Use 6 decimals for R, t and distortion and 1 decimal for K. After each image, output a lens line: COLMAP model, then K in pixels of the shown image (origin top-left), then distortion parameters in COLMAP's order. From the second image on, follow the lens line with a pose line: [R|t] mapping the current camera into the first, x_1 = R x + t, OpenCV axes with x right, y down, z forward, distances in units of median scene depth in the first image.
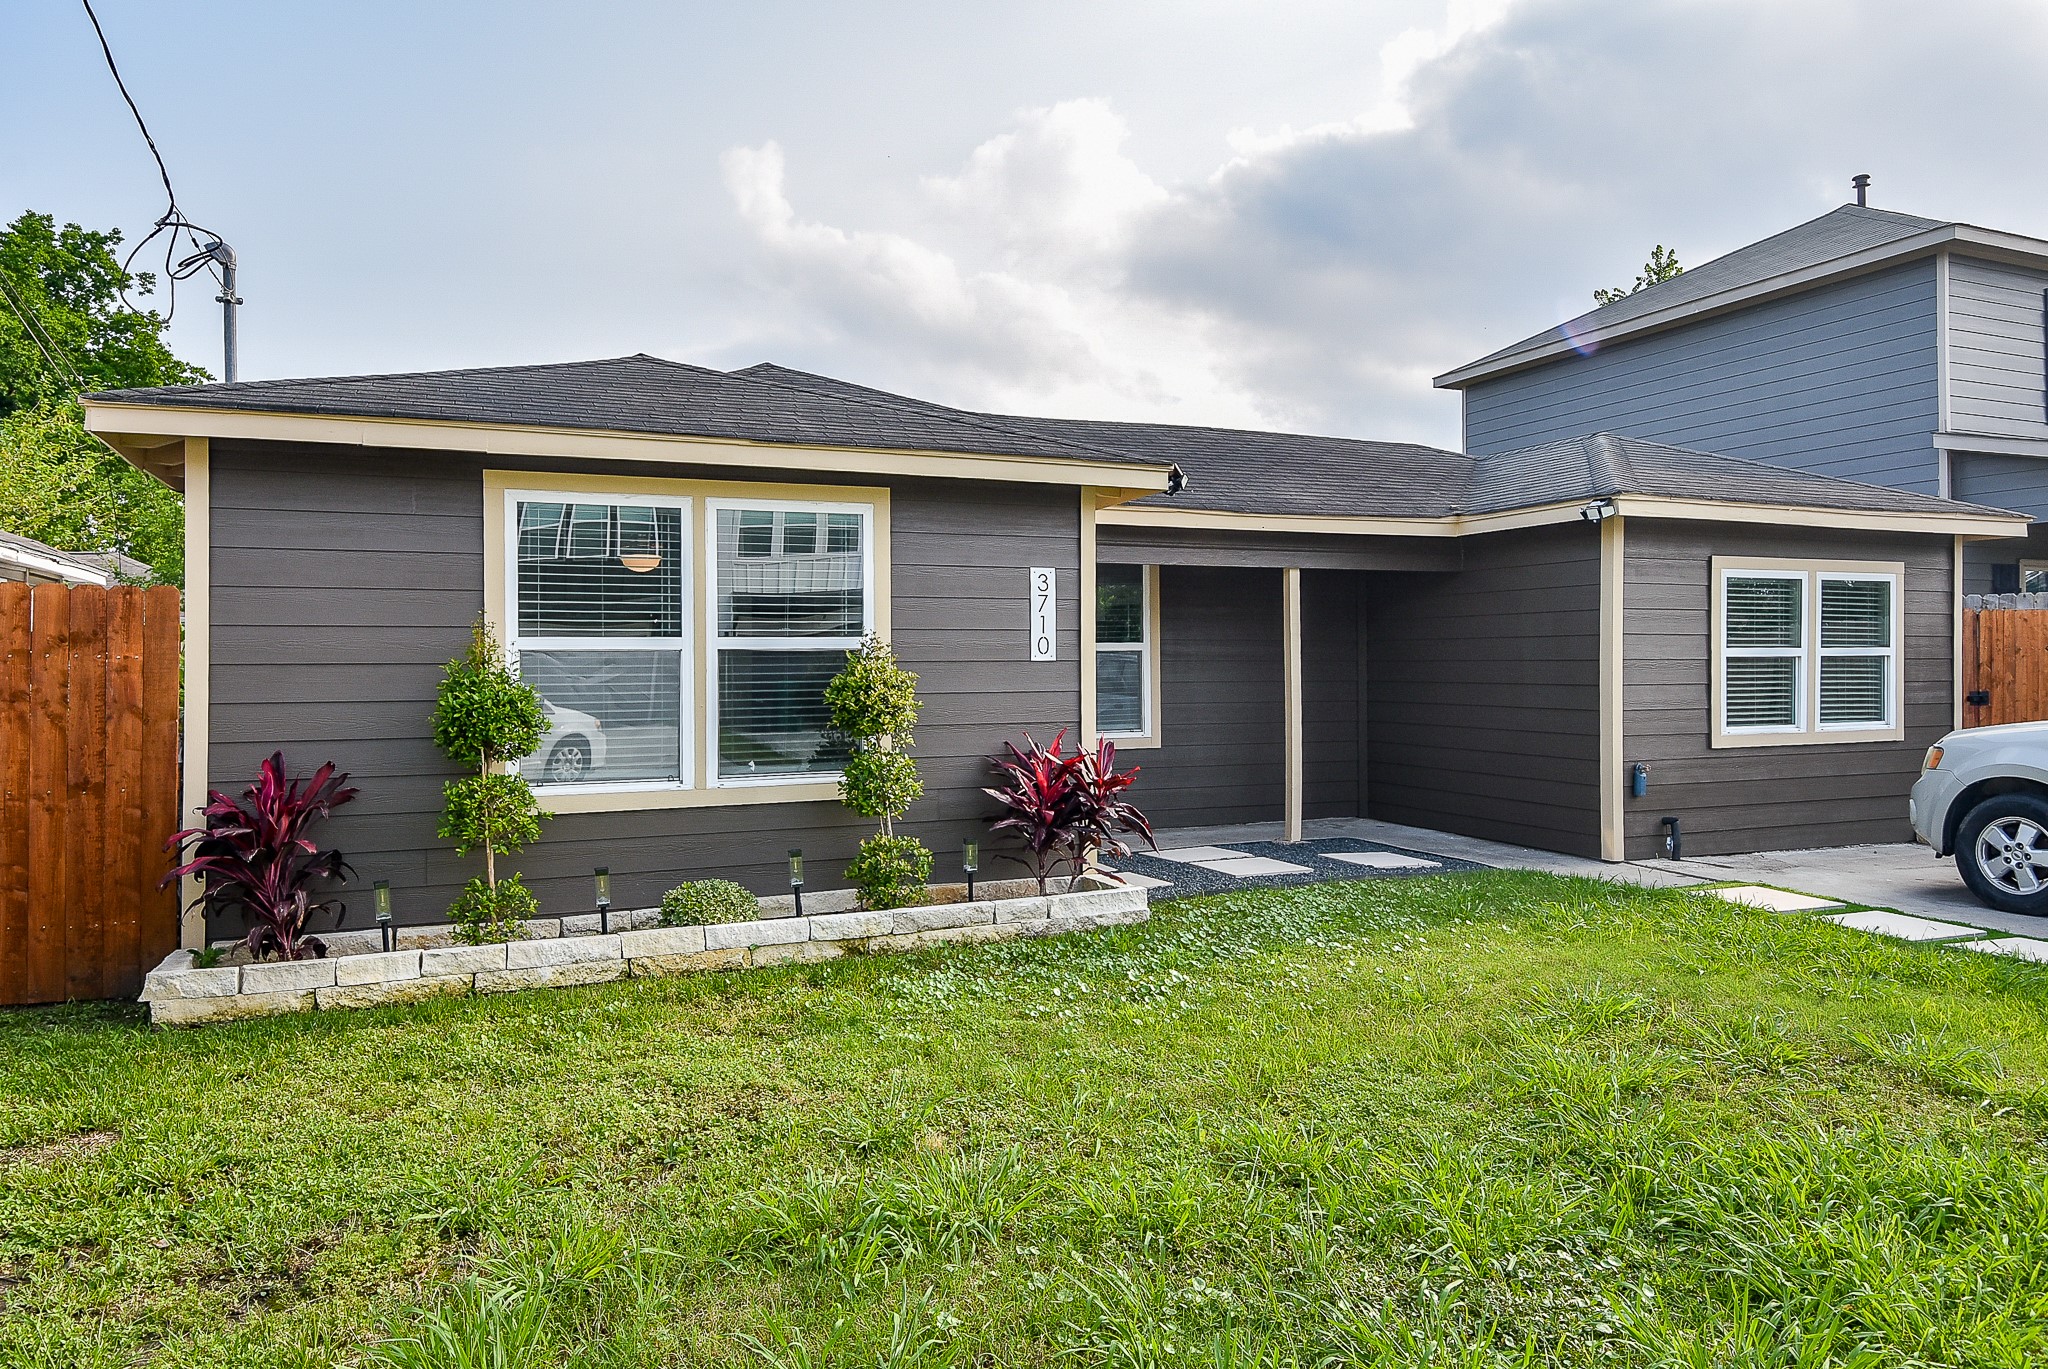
lens RADIAL K [[1314.5, 0, 1019.0], [0, 1314.5, 681.2], [0, 0, 1]] dist [-0.002542, -0.003188]
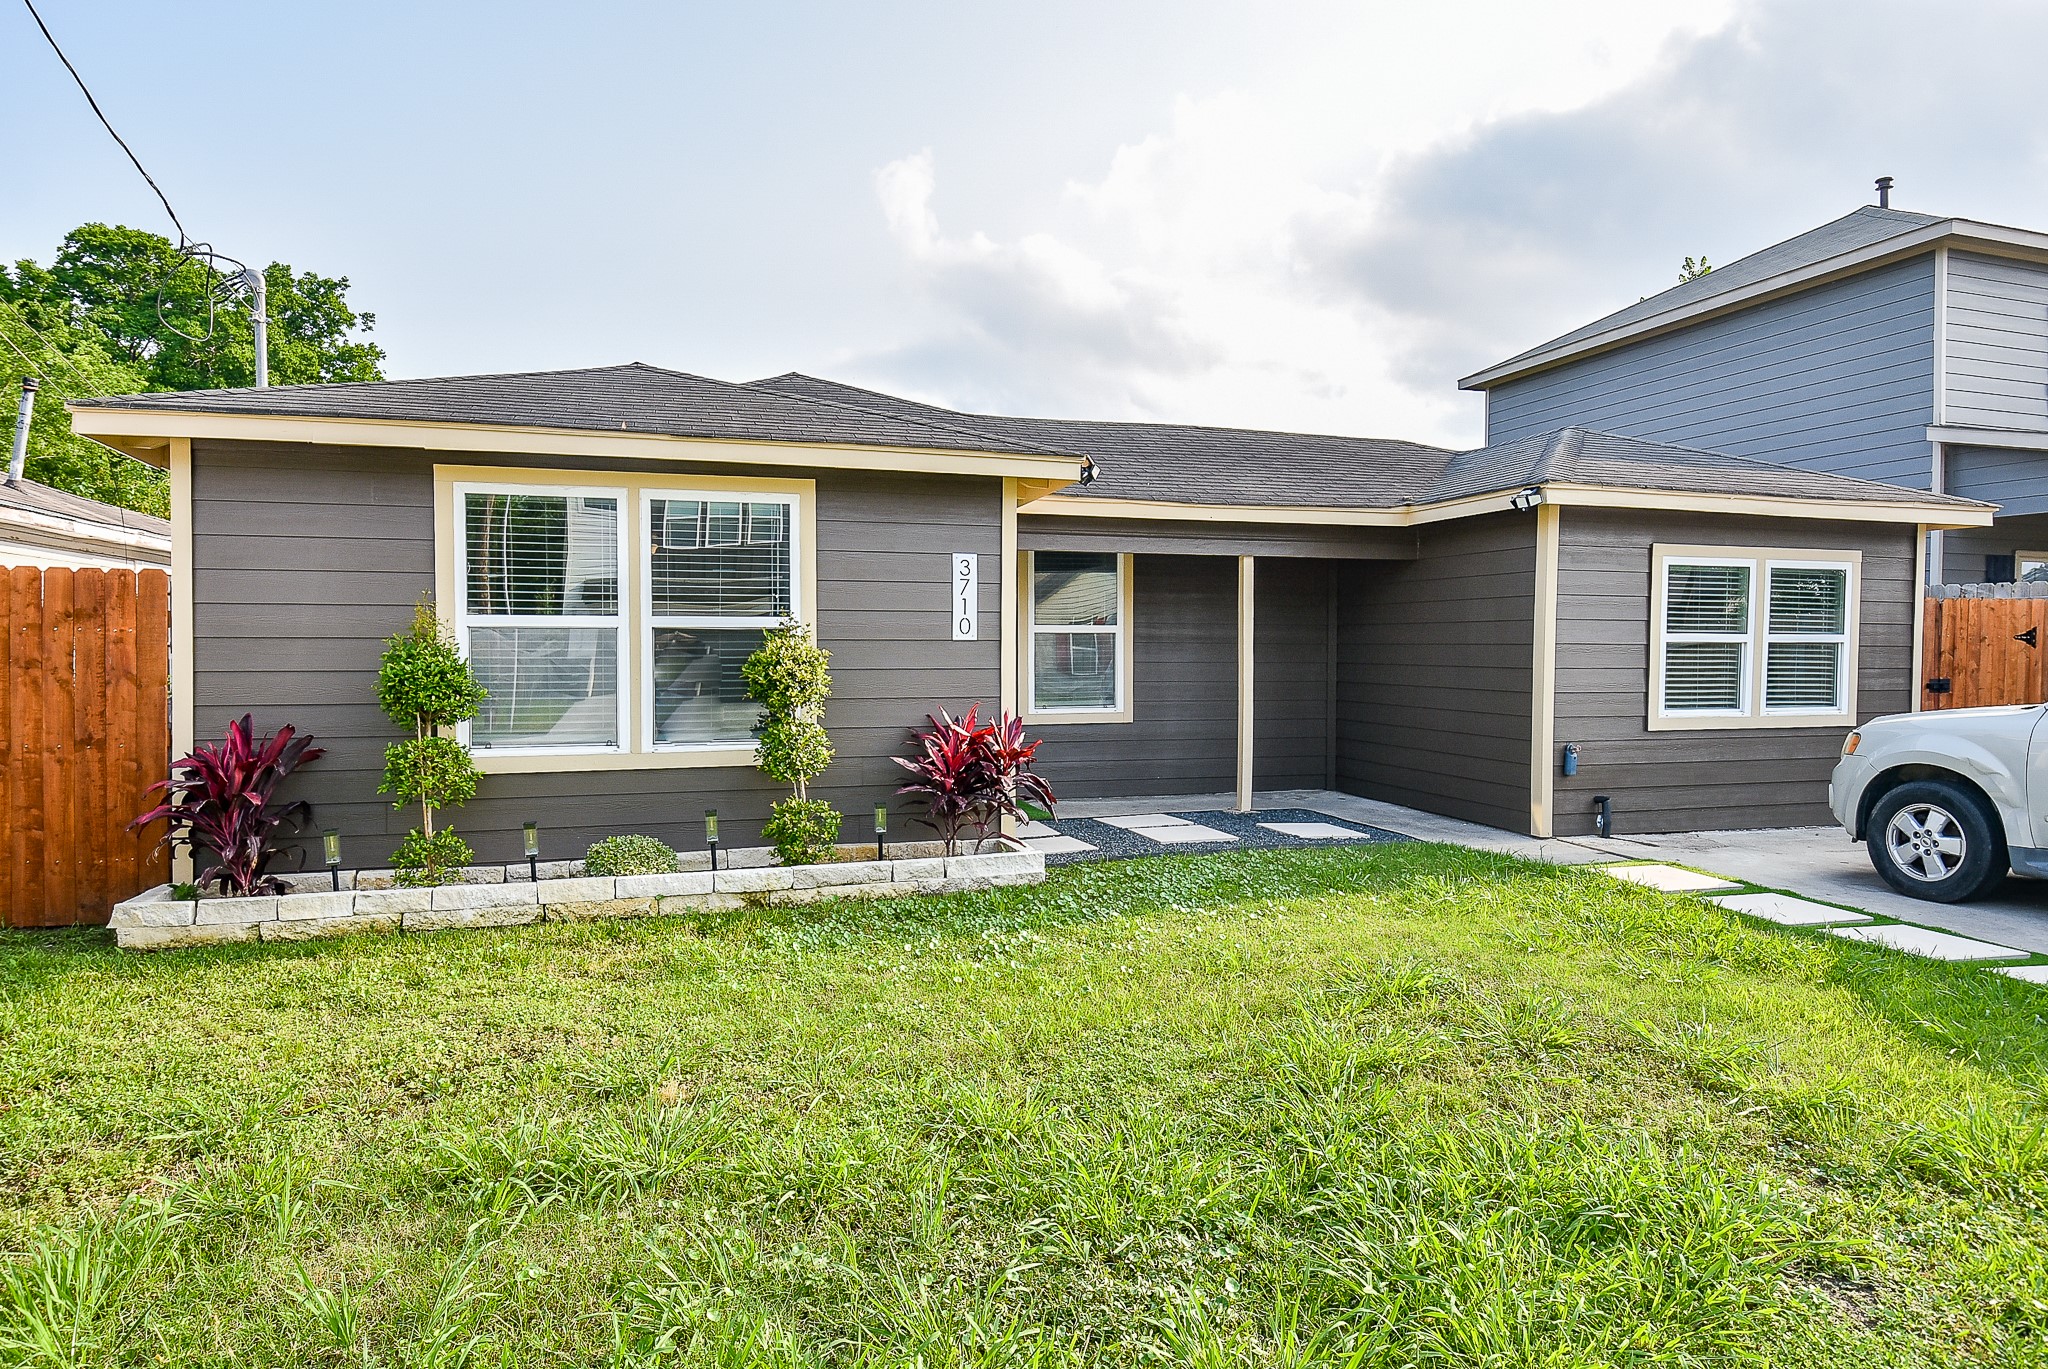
lens RADIAL K [[1151.3, 0, 1022.7], [0, 1151.3, 700.2], [0, 0, 1]] dist [-0.002355, -0.012018]
pose [[0.994557, 0.012495, -0.103441, 0.169017], [-0.009057, 0.999393, 0.033632, 0.001493], [0.103799, -0.032512, 0.994067, 0.064428]]
